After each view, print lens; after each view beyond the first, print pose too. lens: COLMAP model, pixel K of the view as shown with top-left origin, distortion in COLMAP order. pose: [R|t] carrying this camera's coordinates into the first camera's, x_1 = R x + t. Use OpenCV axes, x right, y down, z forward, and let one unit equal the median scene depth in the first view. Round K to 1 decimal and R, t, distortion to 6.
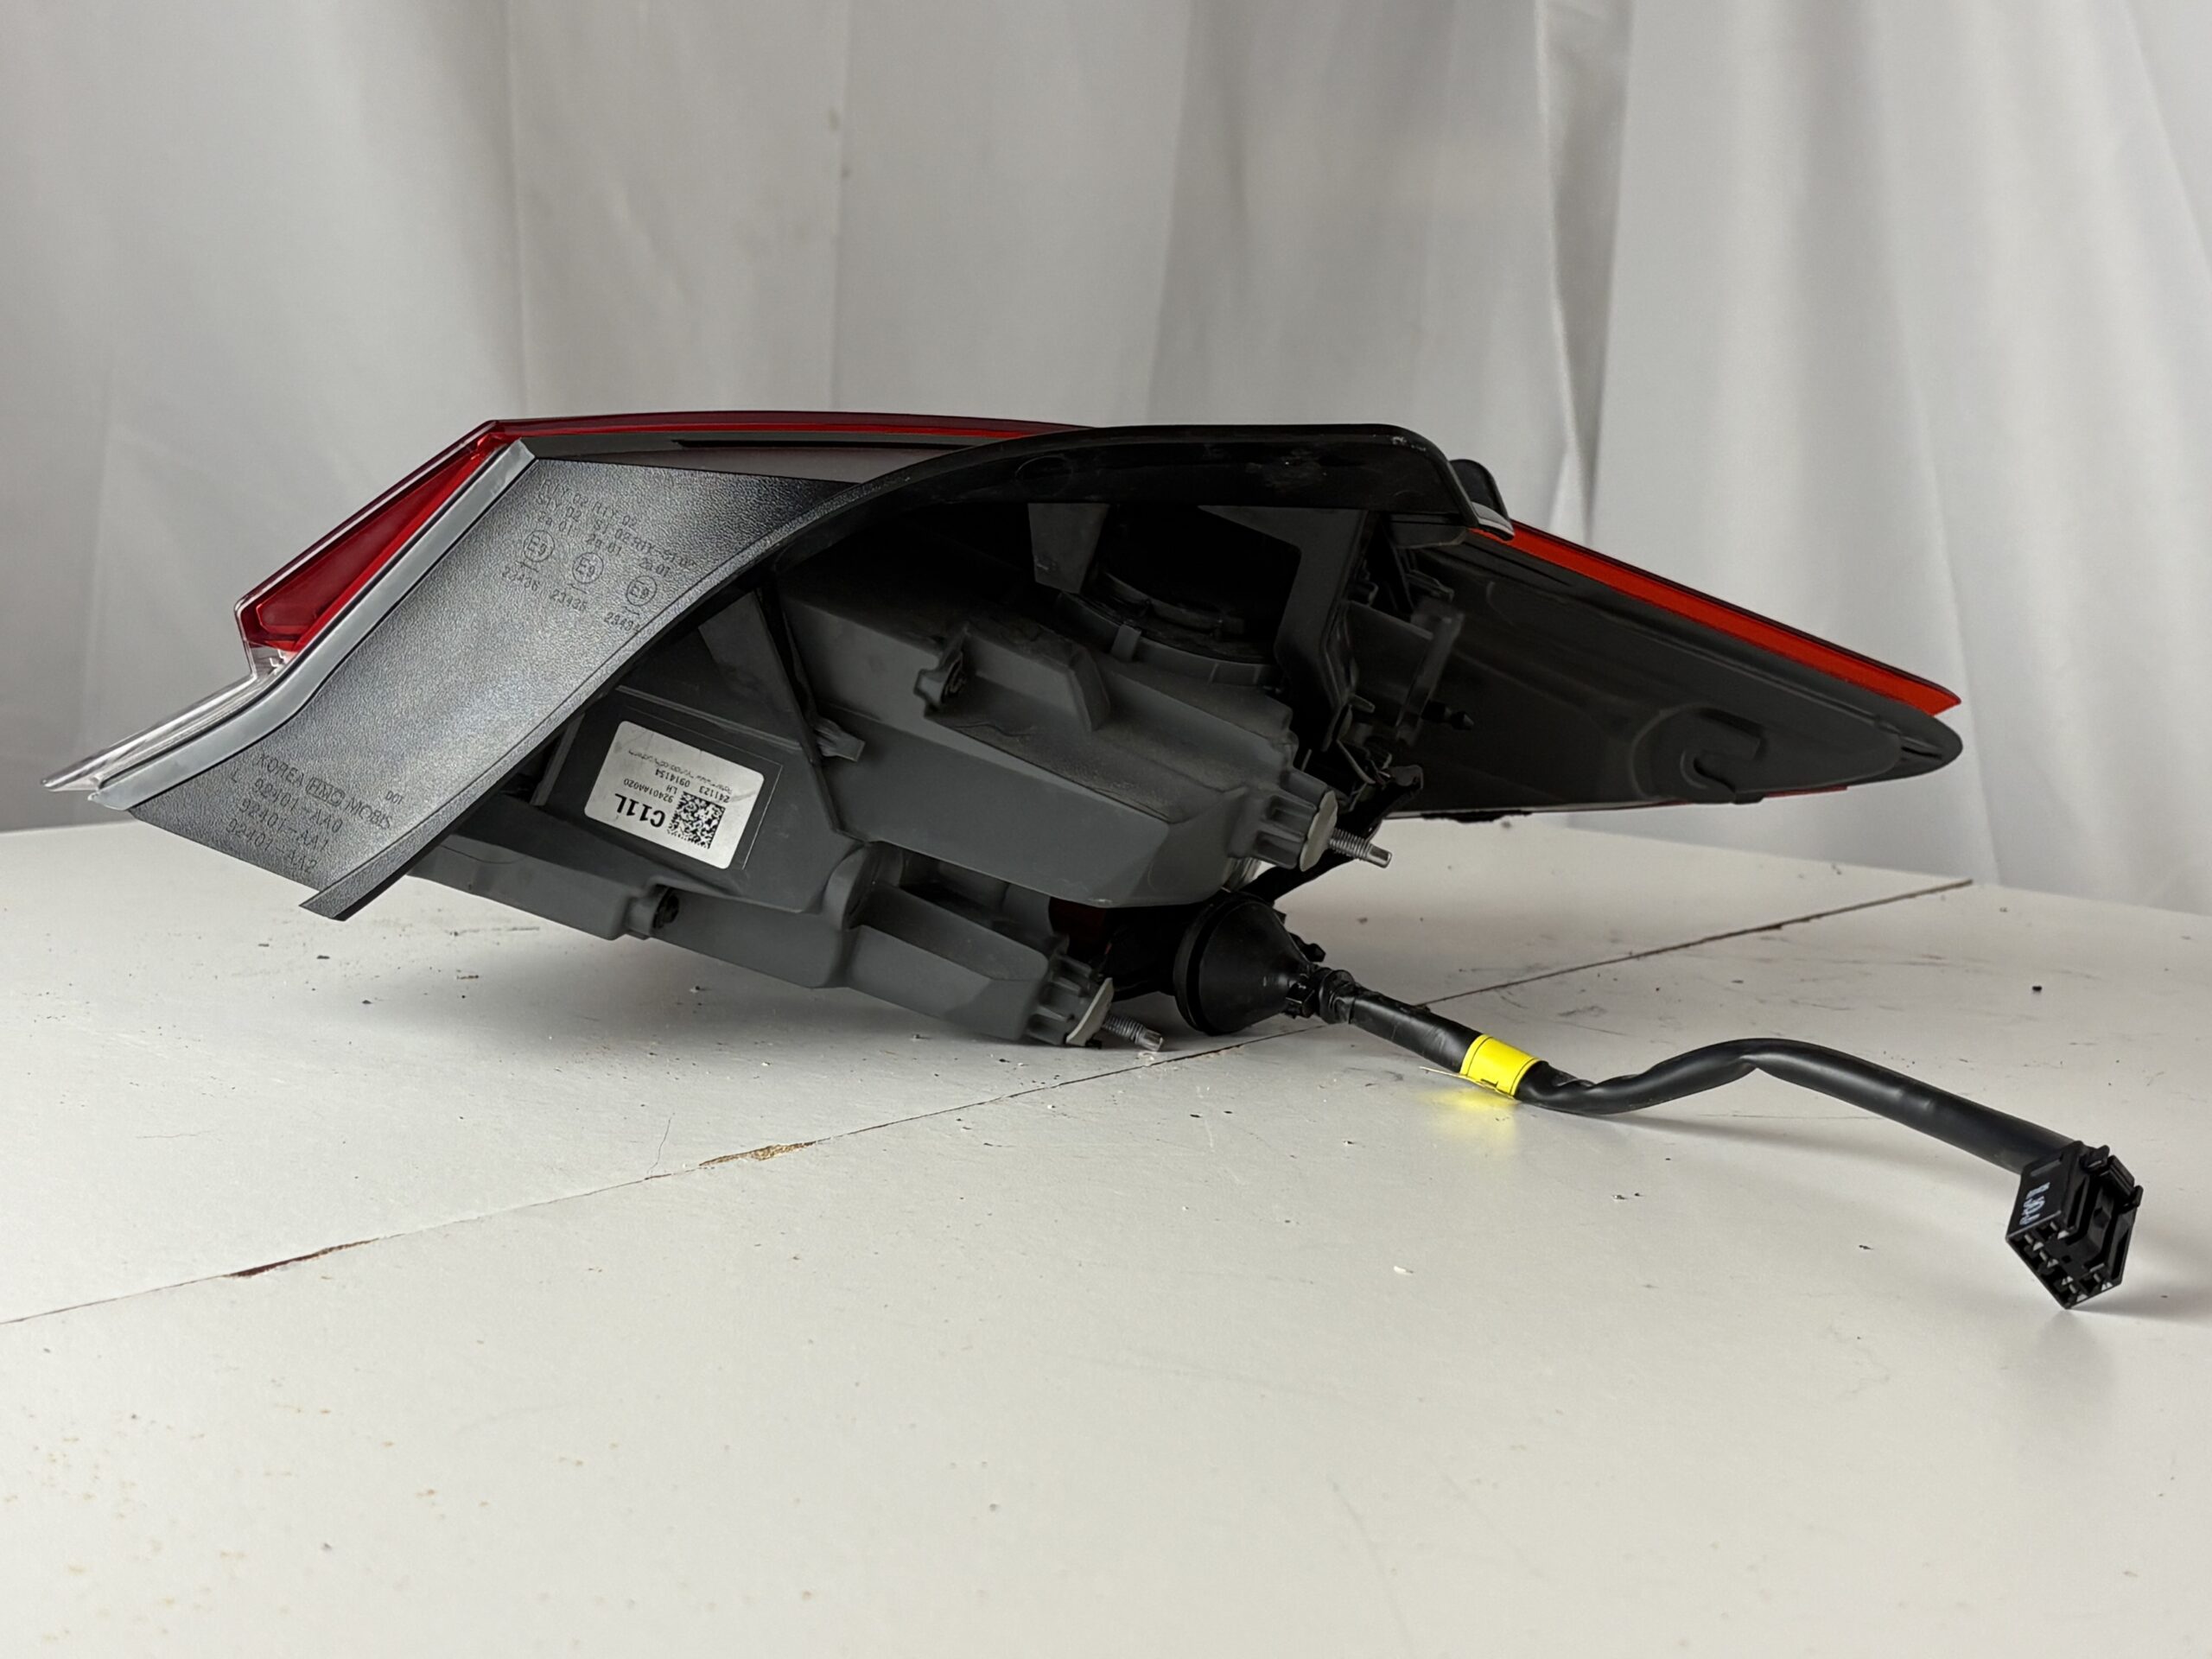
lens RADIAL K [[3389.1, 0, 1106.0], [0, 3389.1, 829.5], [0, 0, 1]] dist [0.056542, -0.025910]
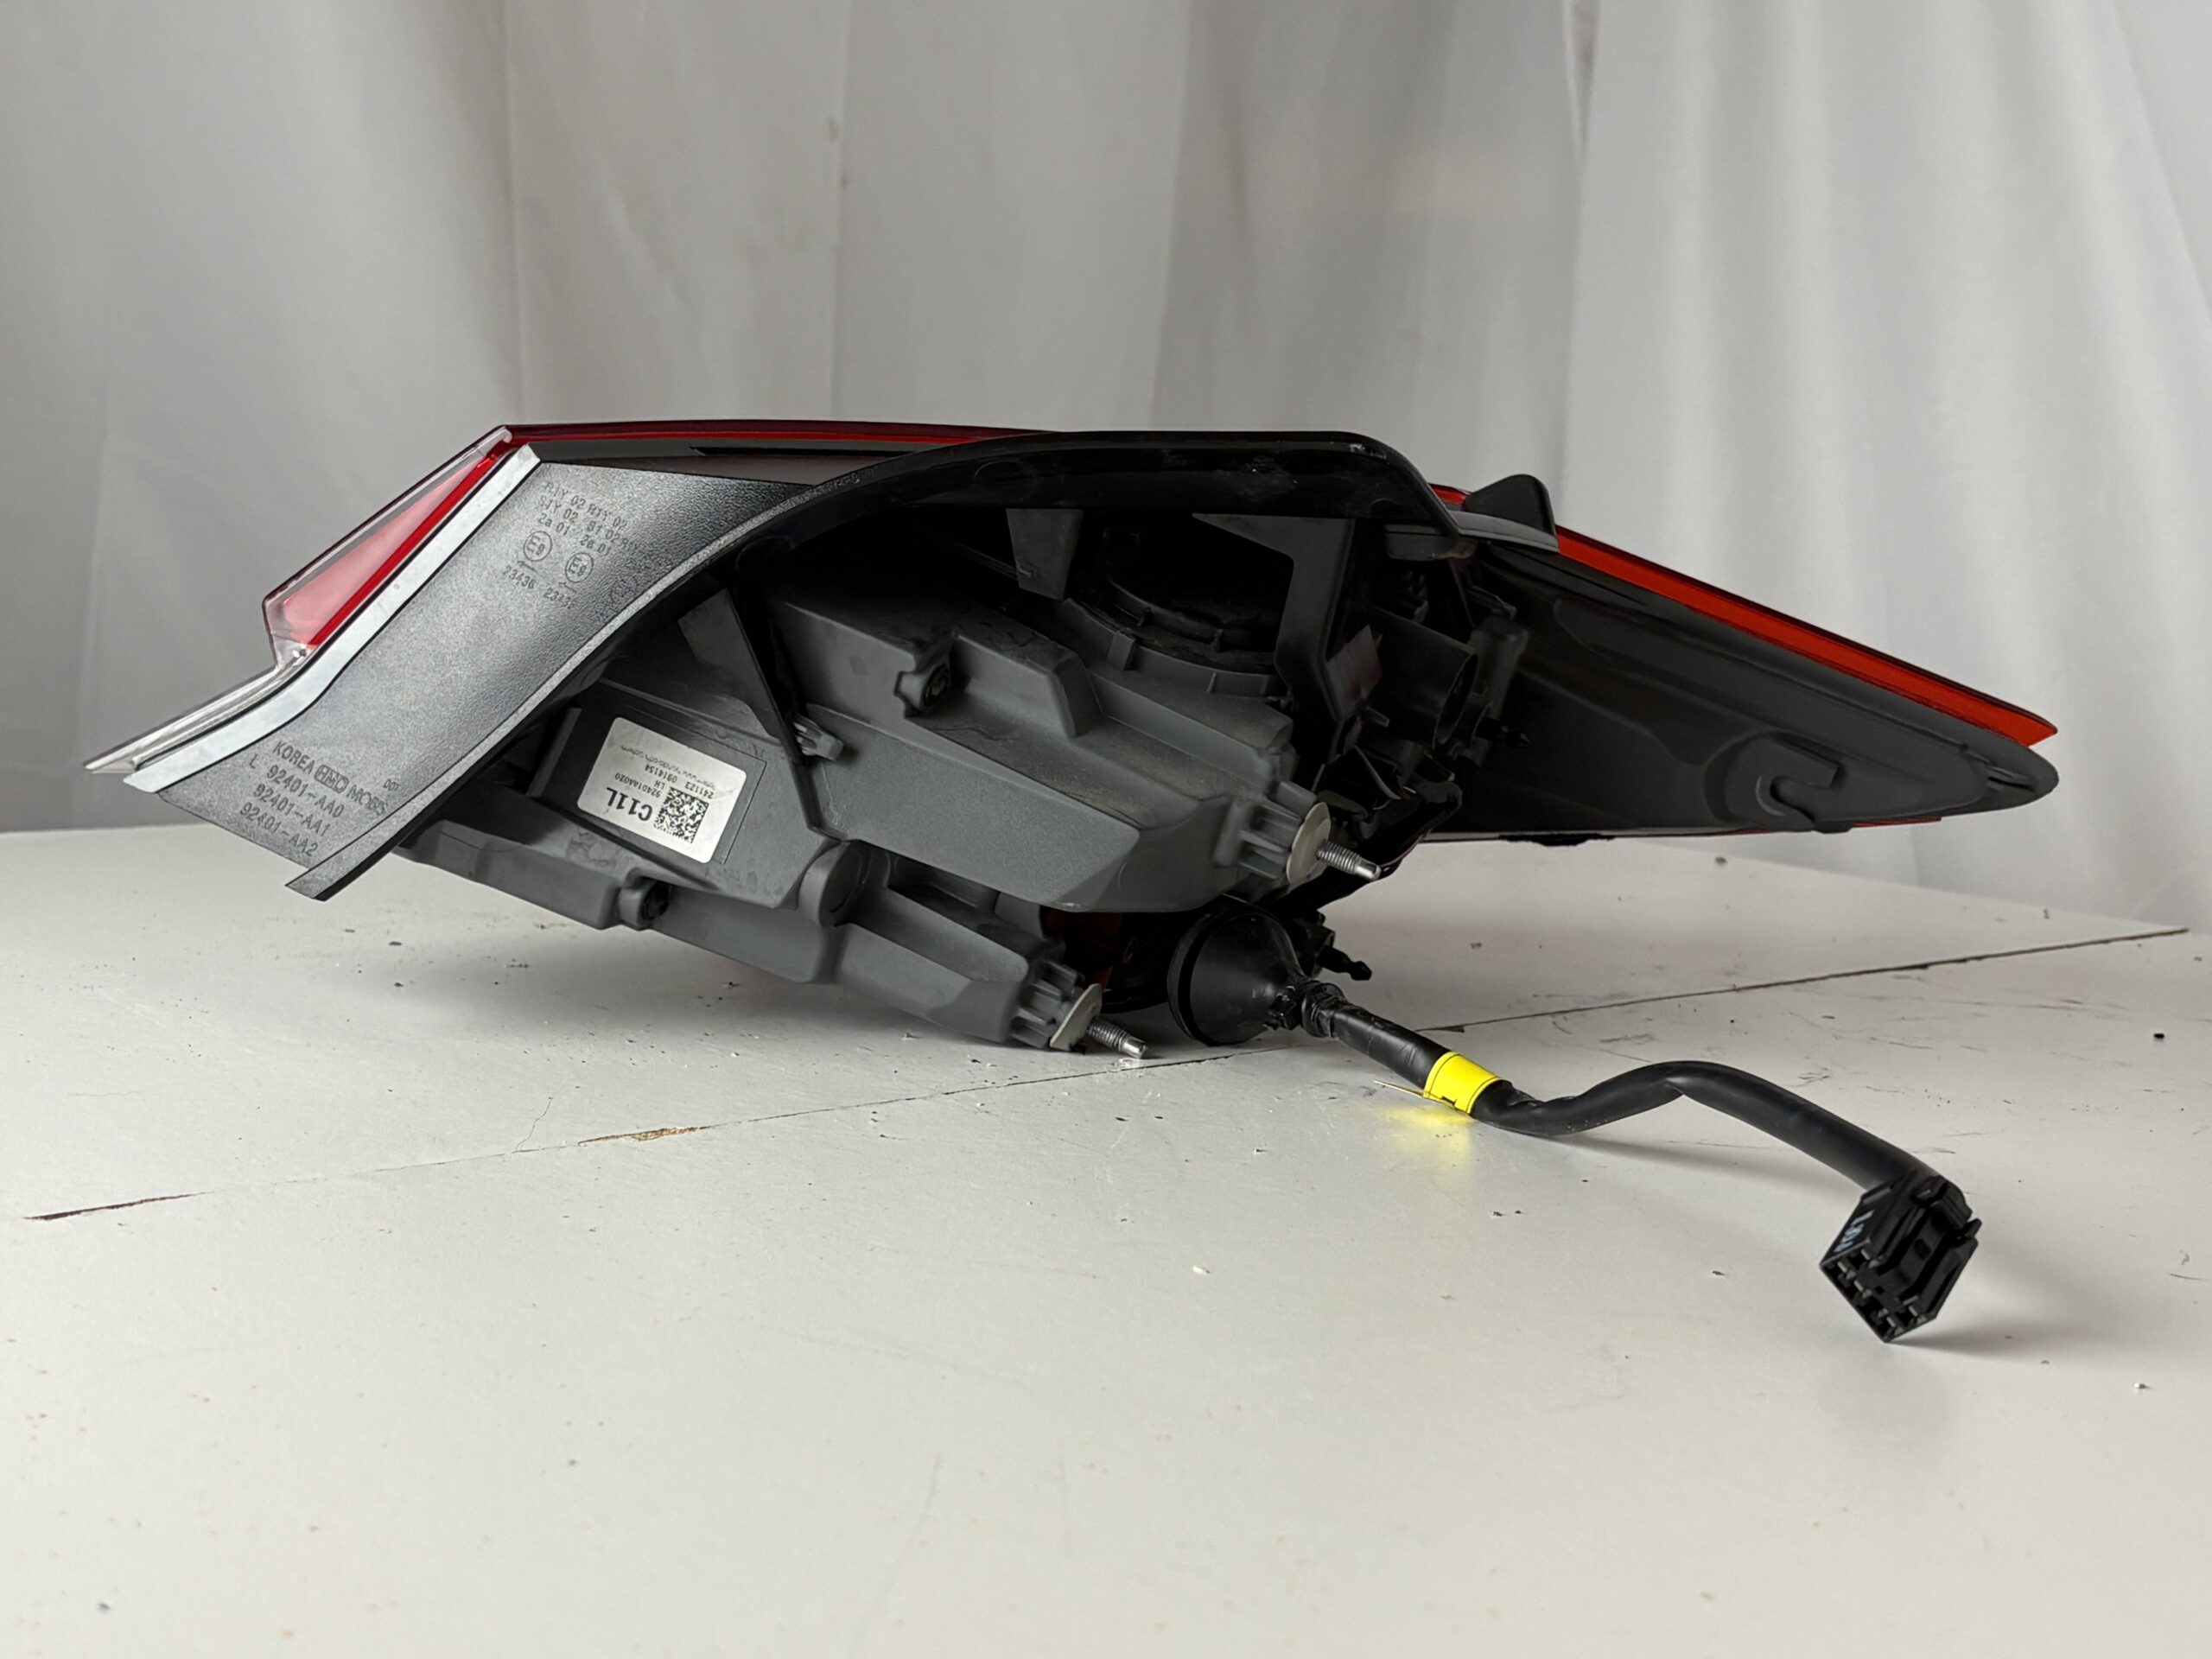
lens RADIAL K [[3389.1, 0, 1106.0], [0, 3389.1, 829.5], [0, 0, 1]] dist [0.056542, -0.025910]
pose [[0.985999, 0.024237, -0.164981, 0.174545], [-0.026662, 0.999566, -0.012496, 0.011008], [0.164607, 0.016719, 0.986218, 0.010180]]
